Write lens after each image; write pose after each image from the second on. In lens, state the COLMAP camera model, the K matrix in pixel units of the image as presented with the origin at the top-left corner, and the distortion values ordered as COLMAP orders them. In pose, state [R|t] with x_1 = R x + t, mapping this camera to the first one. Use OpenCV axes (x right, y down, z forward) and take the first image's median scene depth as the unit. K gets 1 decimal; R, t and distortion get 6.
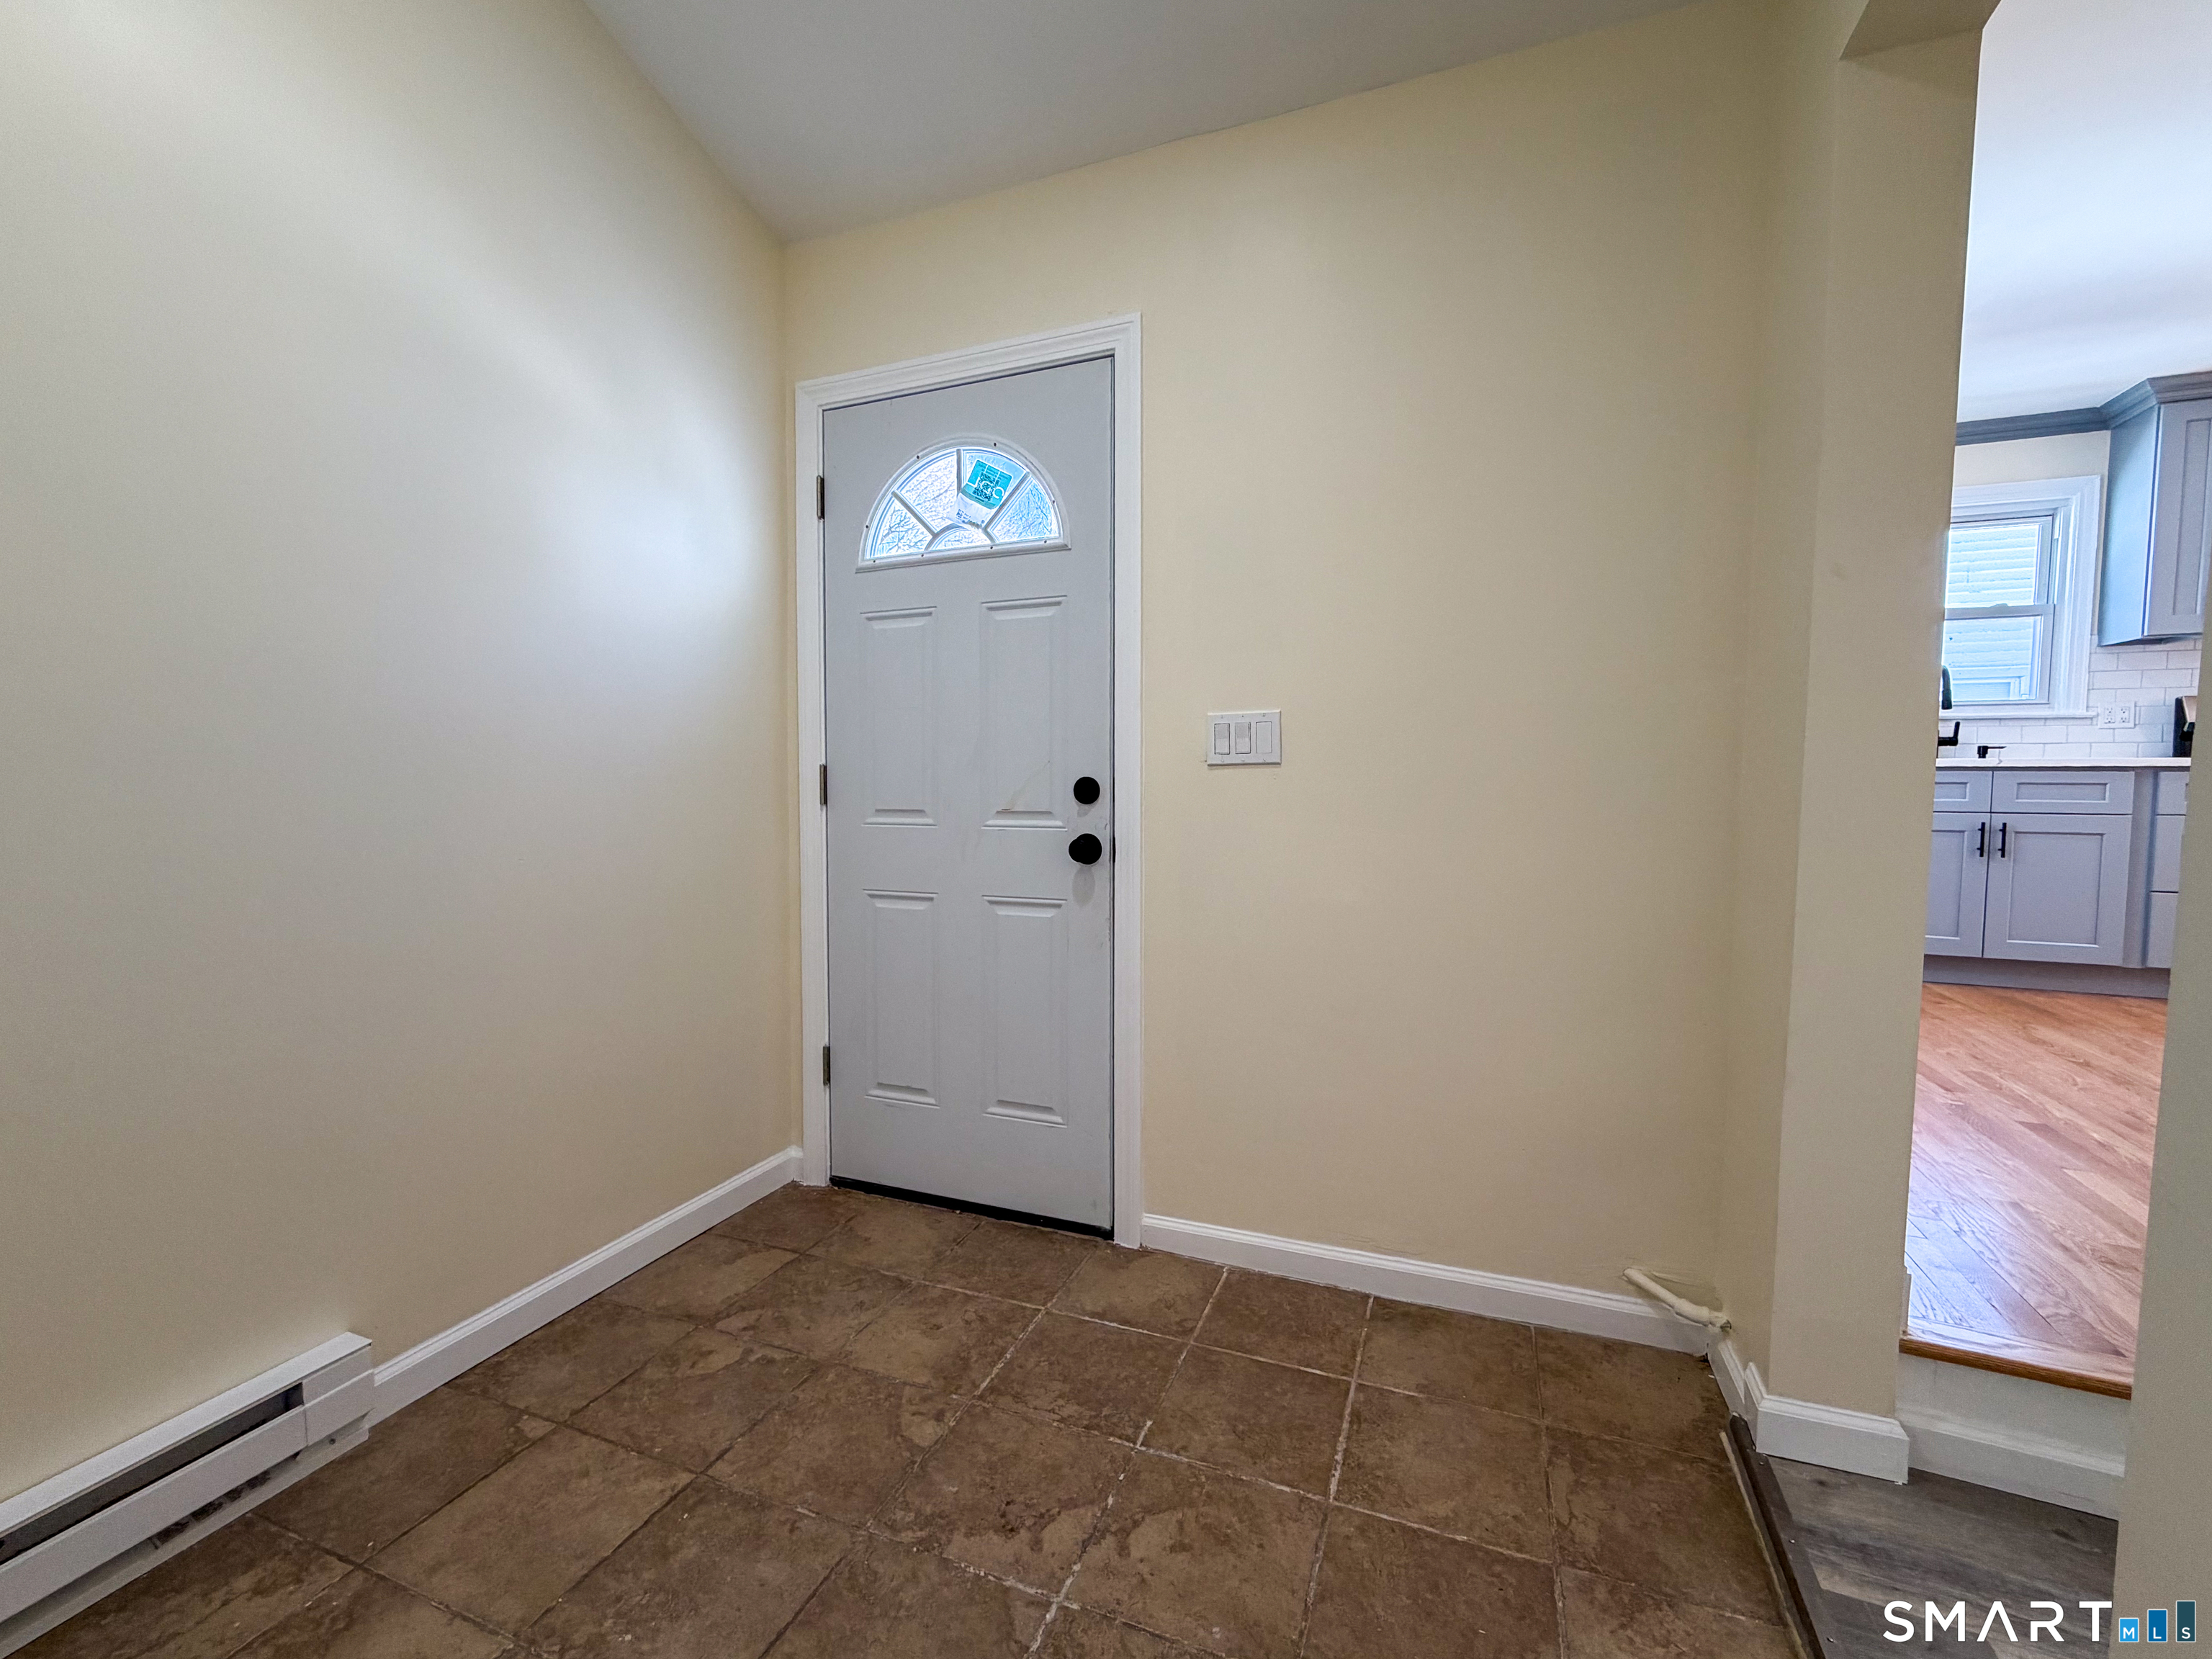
lens RADIAL K [[926.9, 0, 1106.0], [0, 926.9, 829.5], [0, 0, 1]] dist [0.000269, -0.000287]
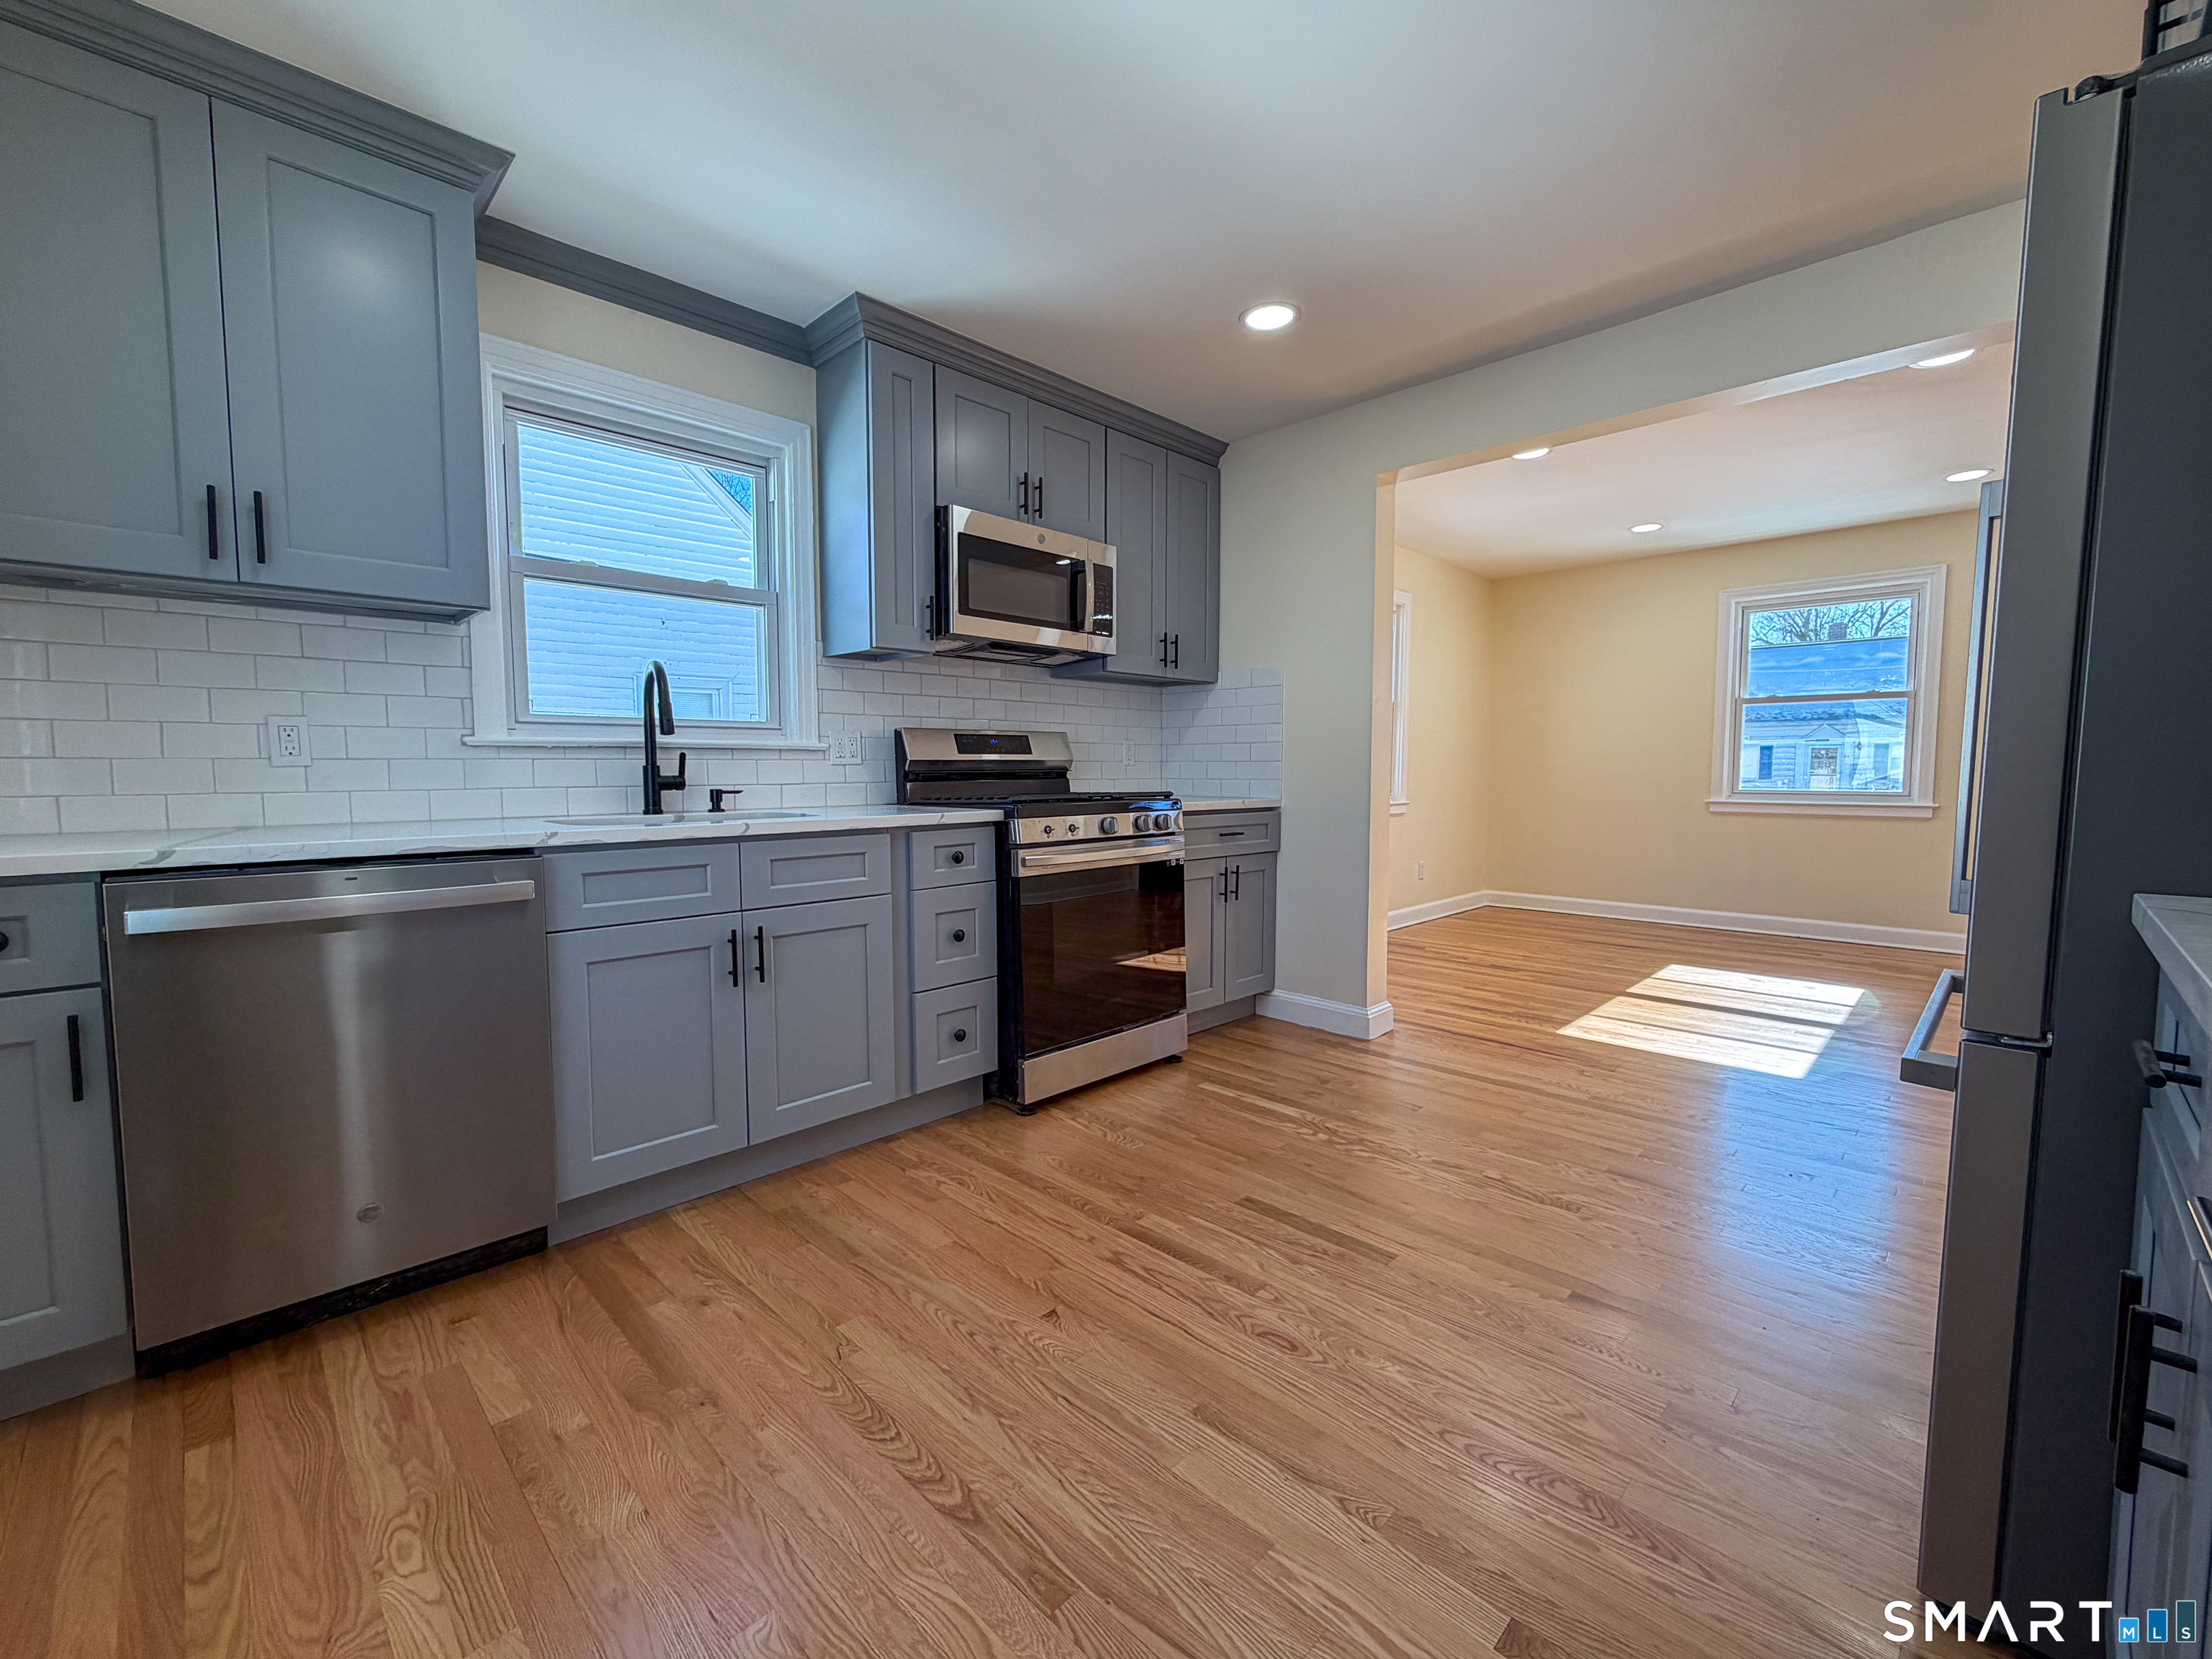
lens RADIAL K [[915.5, 0, 1094.8], [0, 915.5, 828.3], [0, 0, 1]] dist [-0.000456, -0.000335]
pose [[0.387531, -0.062414, 0.919741, 0.483385], [0.059959, 0.997299, 0.042413, -0.079893], [-0.919905, 0.038710, 0.390227, 0.536367]]
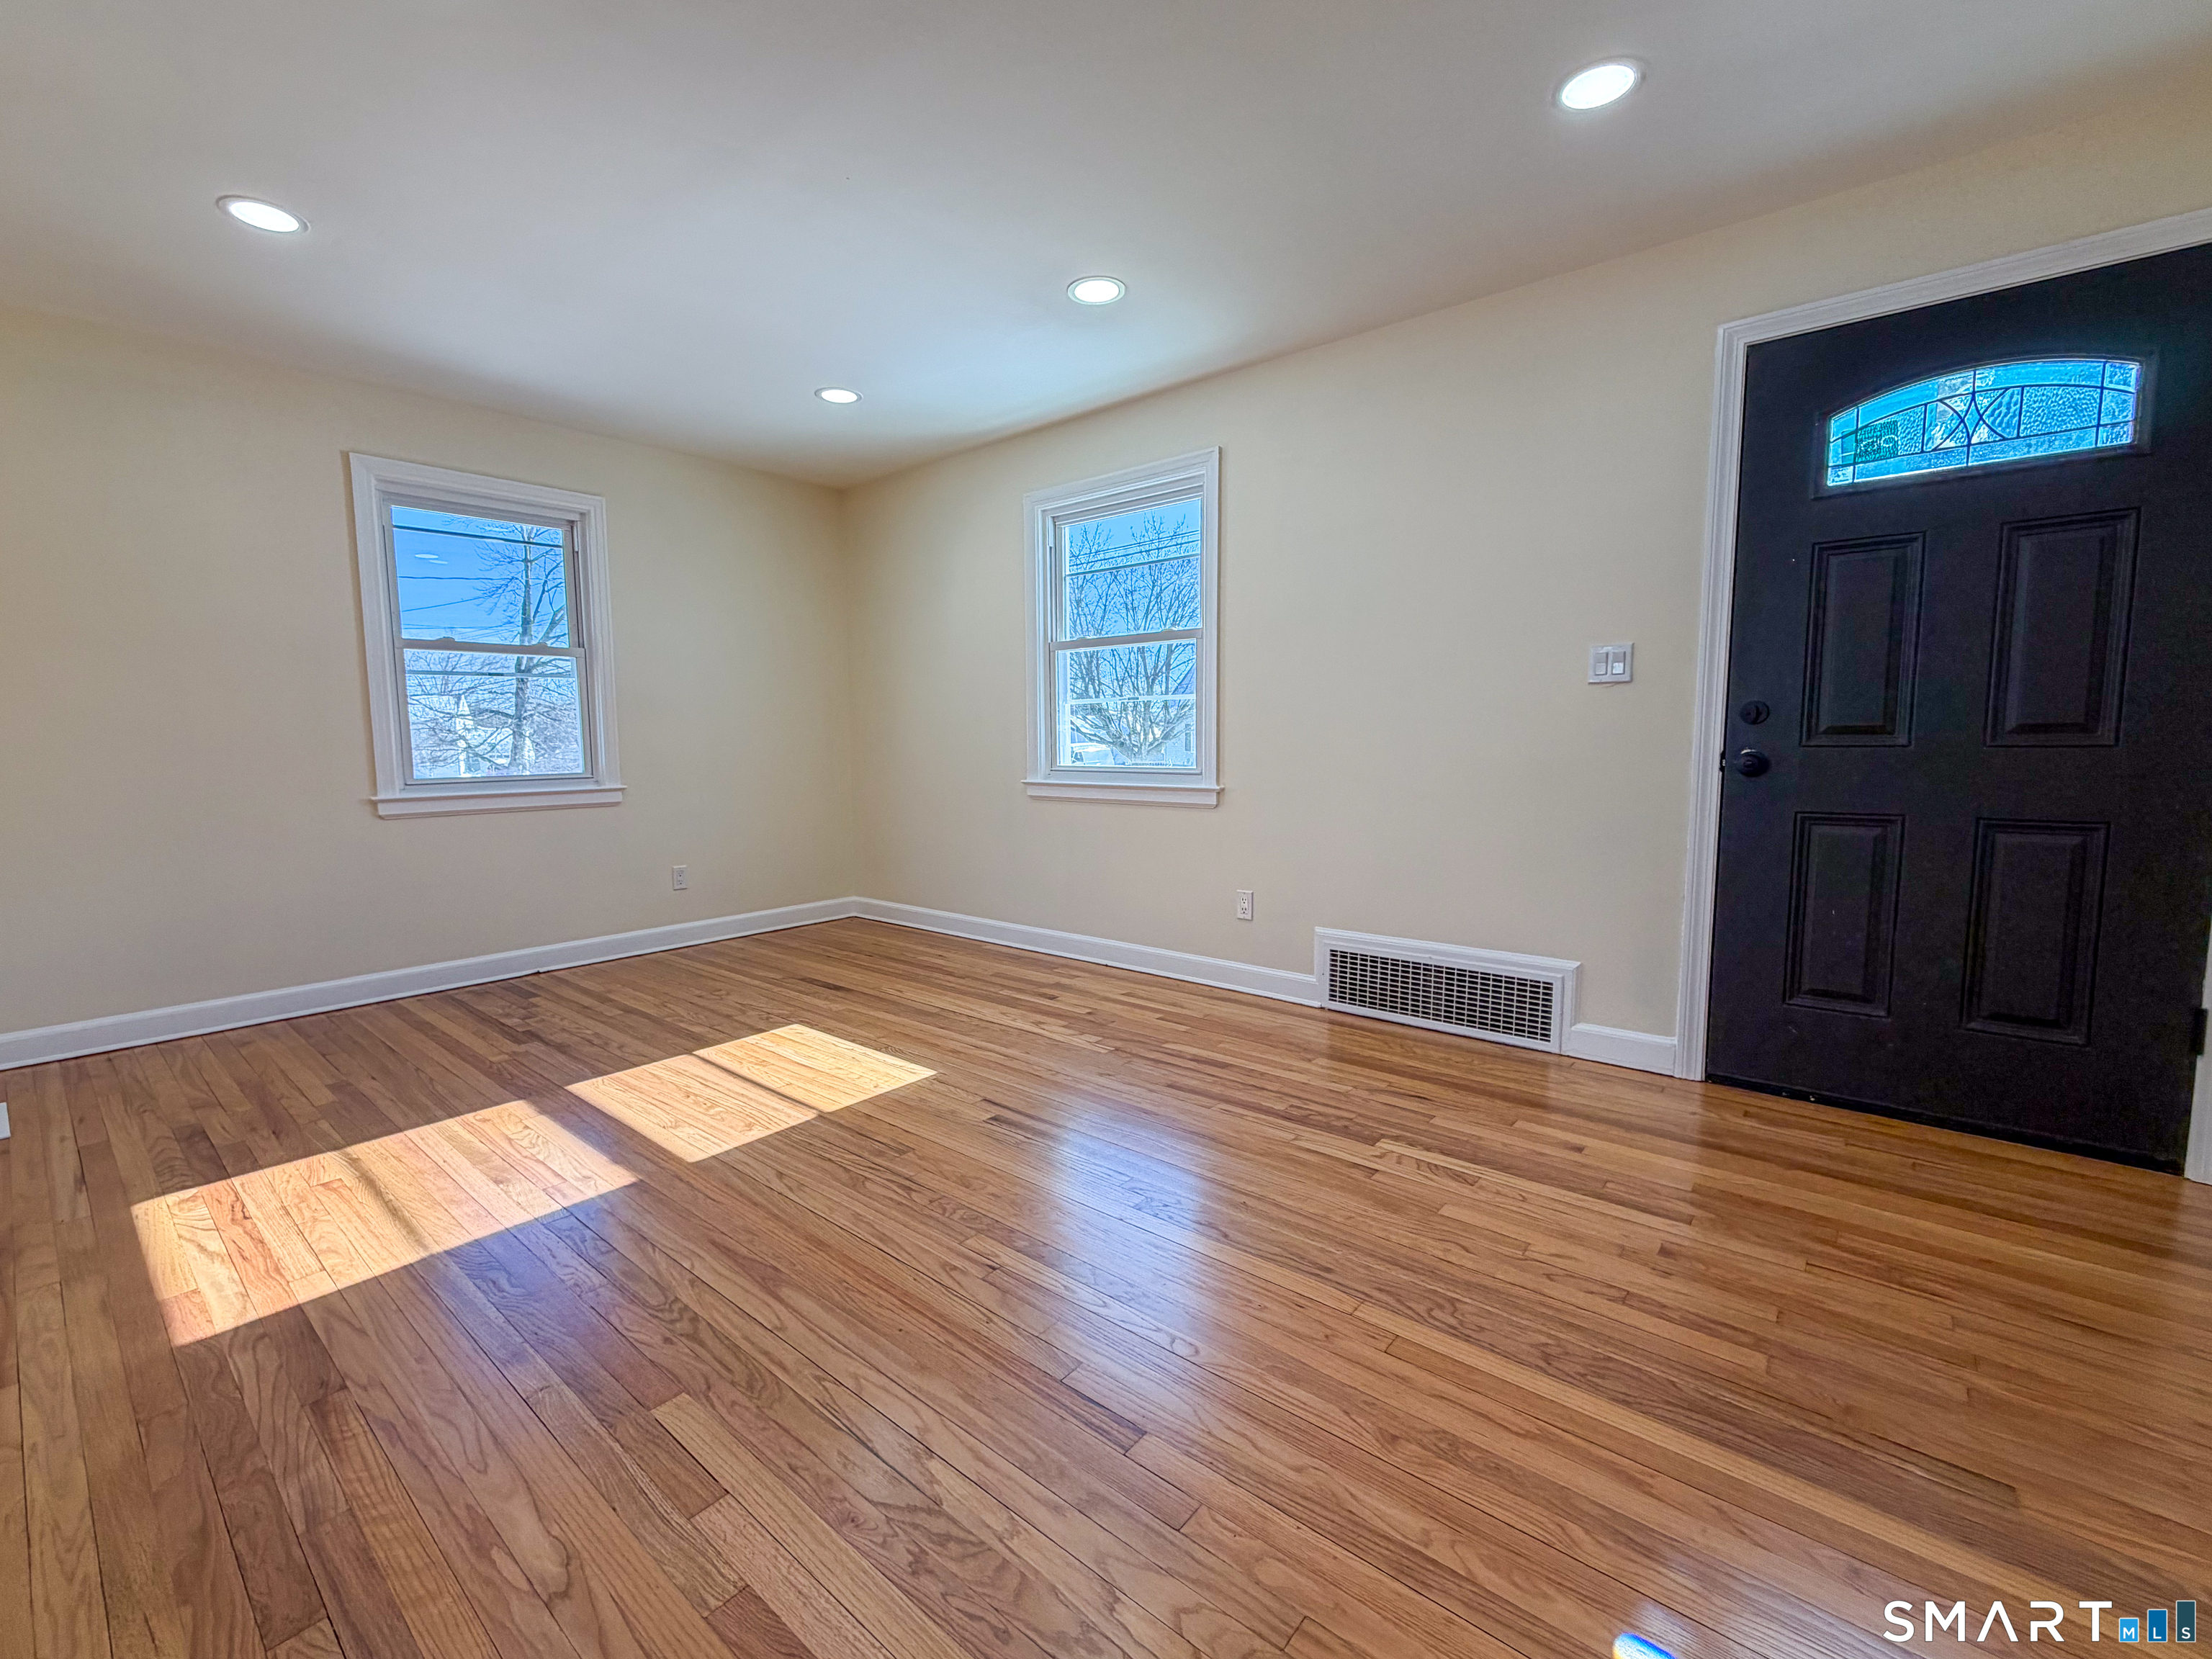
lens RADIAL K [[940.3, 0, 1071.5], [0, 940.3, 825.5], [0, 0, 1]] dist [-0.000281, 0.000219]
pose [[0.324993, -0.094226, 0.941011, 1.196366], [0.068919, 0.994738, 0.075803, -0.029306], [-0.943202, 0.040218, 0.329777, -0.244498]]
